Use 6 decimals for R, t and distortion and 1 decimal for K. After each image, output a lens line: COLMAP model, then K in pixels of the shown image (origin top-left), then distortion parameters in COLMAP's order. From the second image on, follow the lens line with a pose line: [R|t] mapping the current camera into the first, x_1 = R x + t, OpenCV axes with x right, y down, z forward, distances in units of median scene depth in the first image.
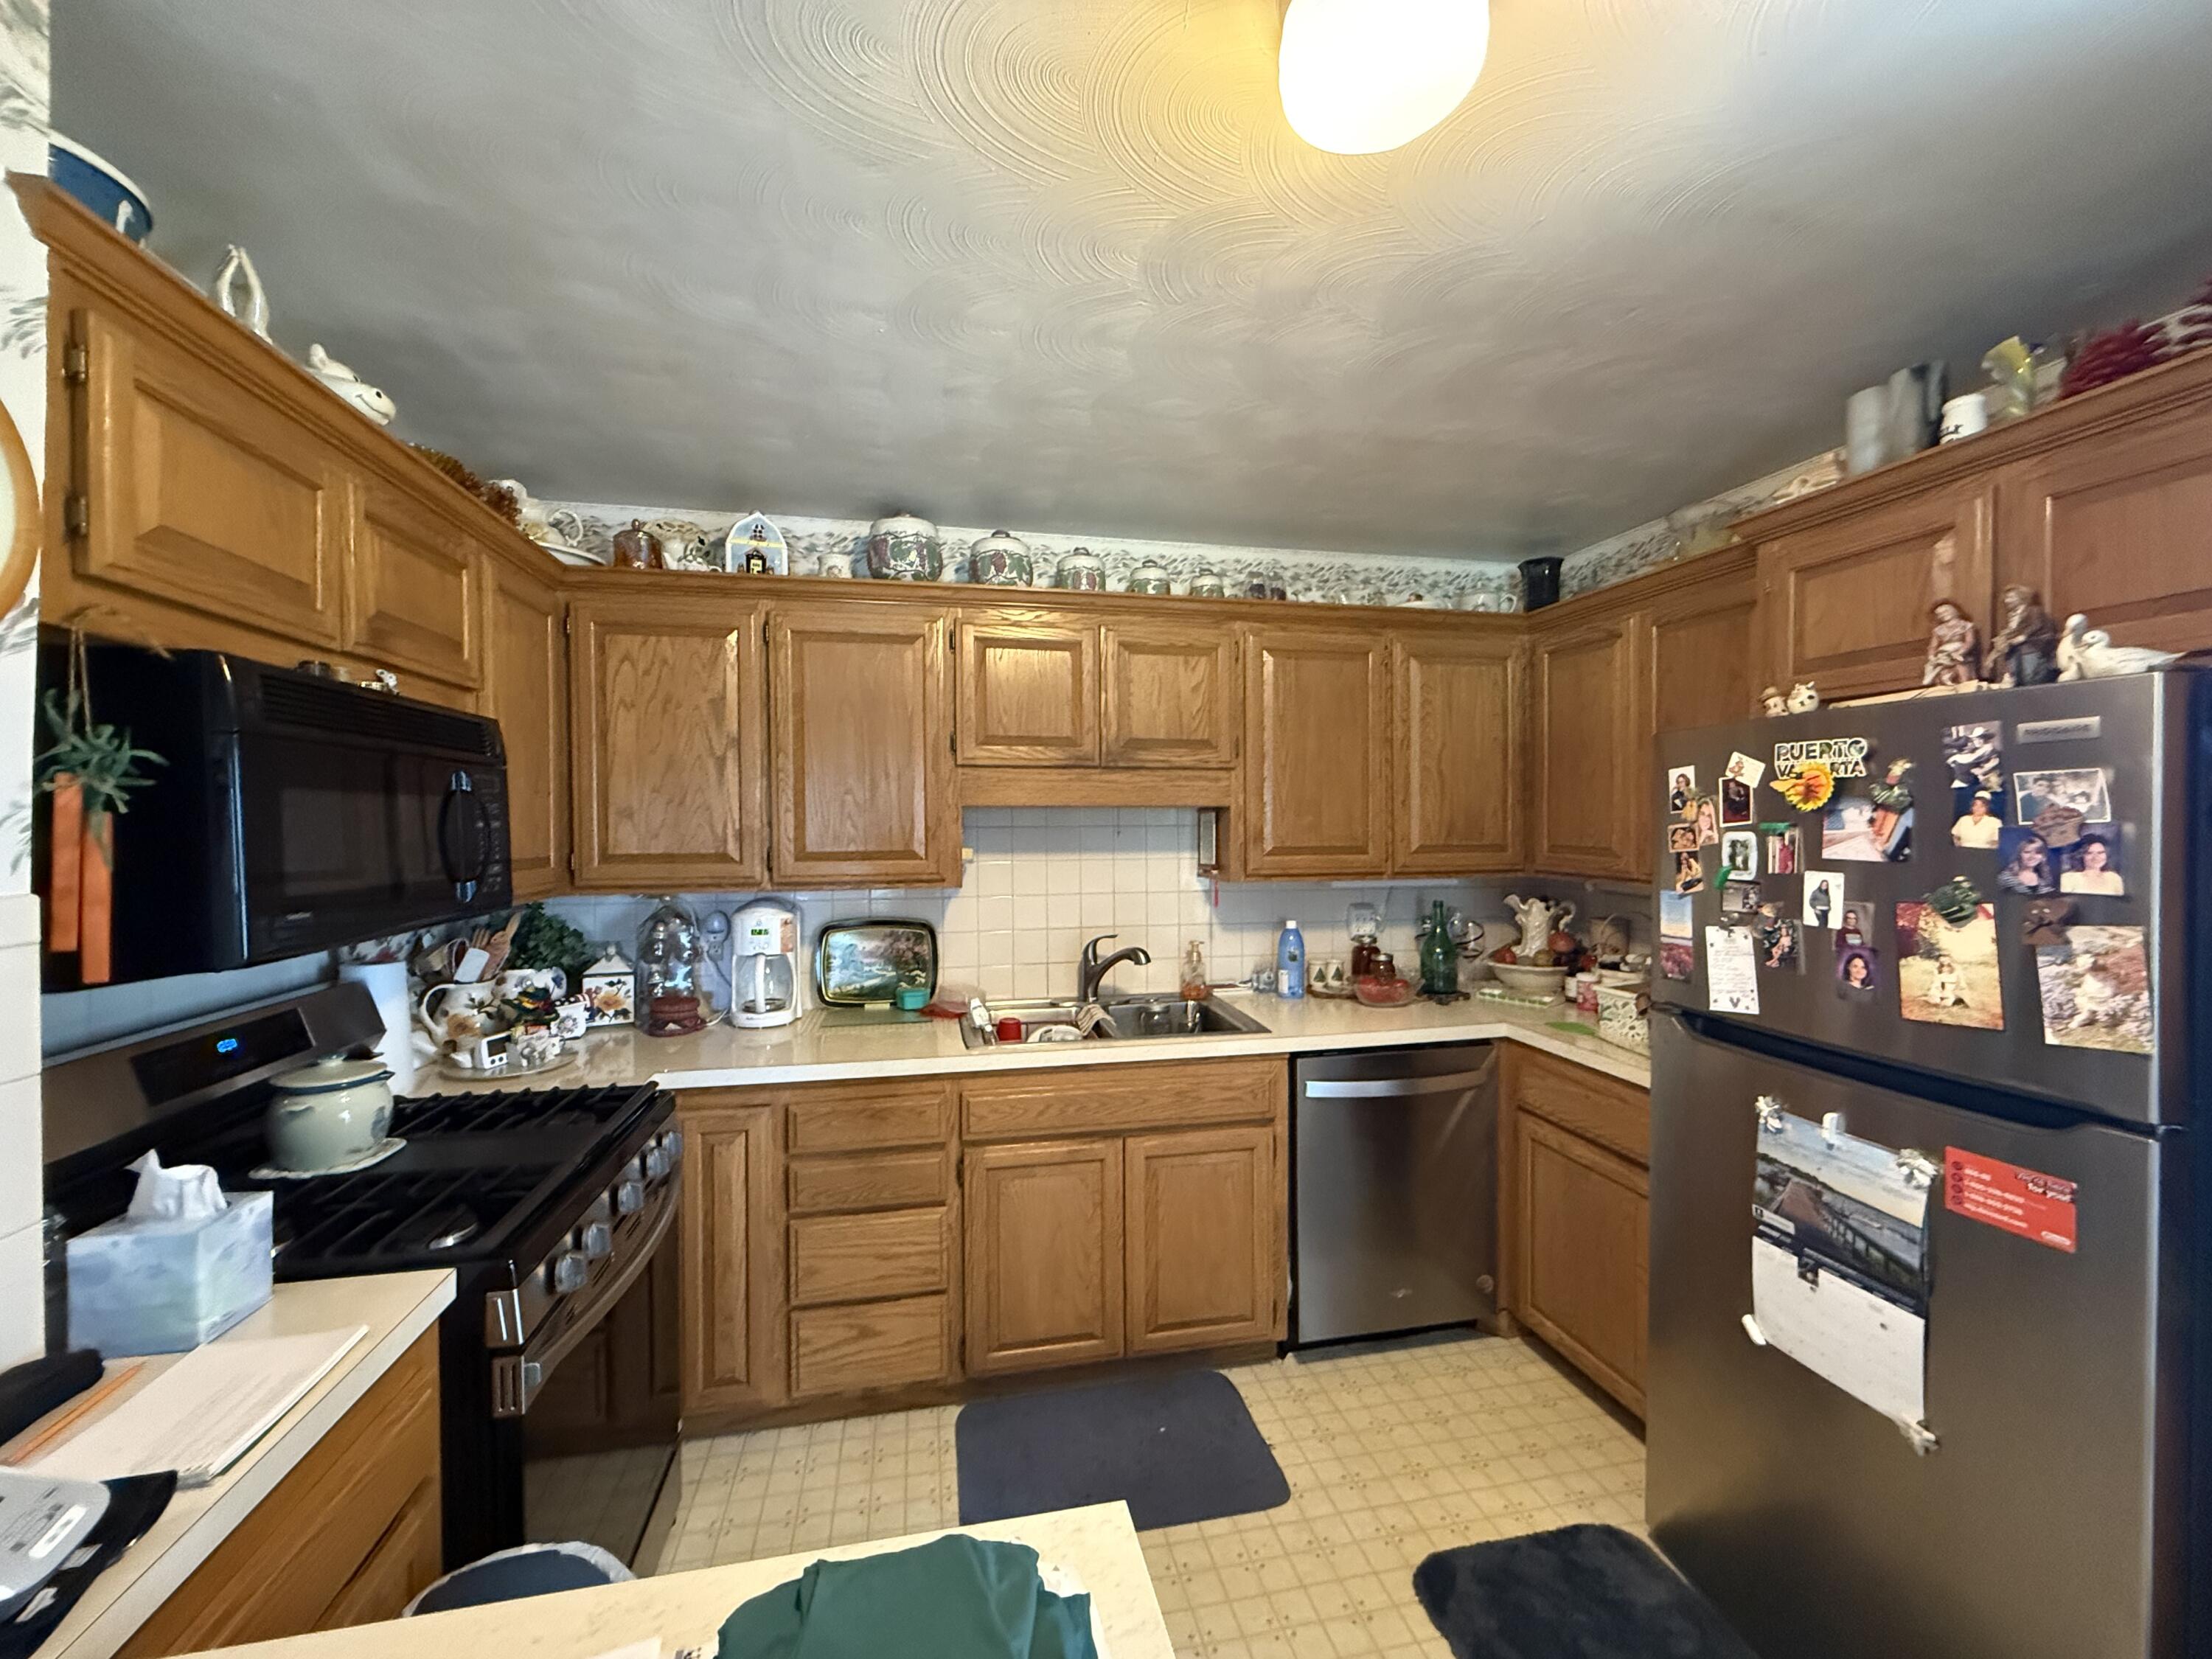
lens RADIAL K [[881.7, 0, 1105.2], [0, 881.7, 830.1], [0, 0, 1]] dist [-0.000169, 0.000246]
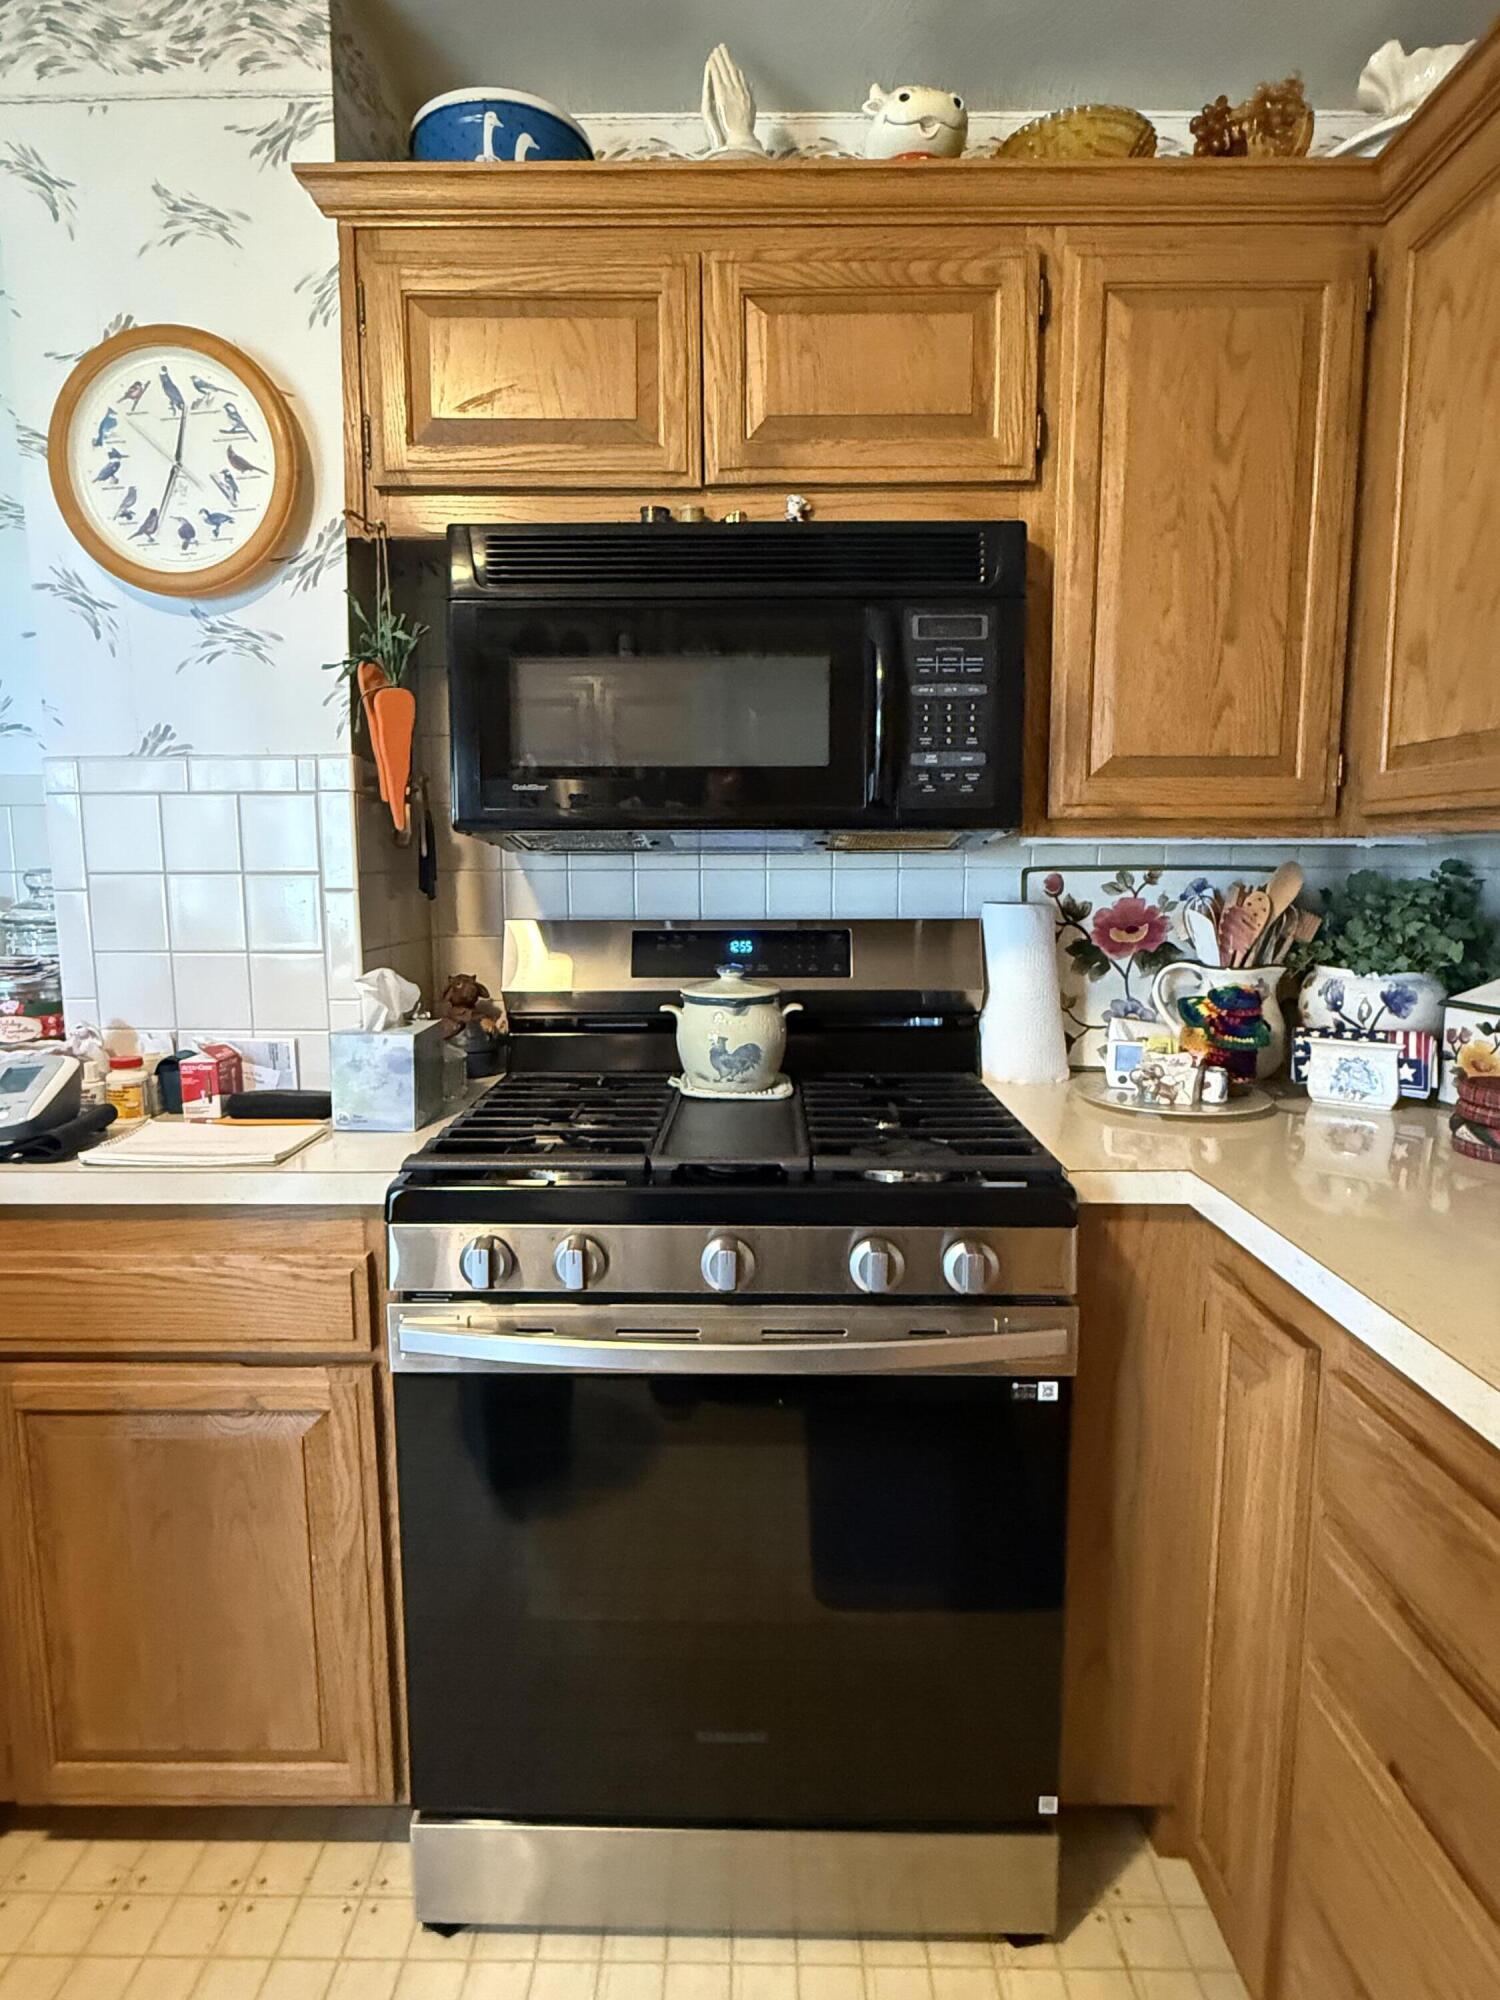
lens RADIAL K [[1131.1, 0, 747.6], [0, 1131.1, 996.0], [0, 0, 1]] dist [0.002481, 0.001200]
pose [[-0.221209, 0.118326, -0.968022, 0.299436], [-0.007219, 0.992386, 0.122954, 0.194274], [0.975200, 0.034186, -0.218670, 1.728261]]
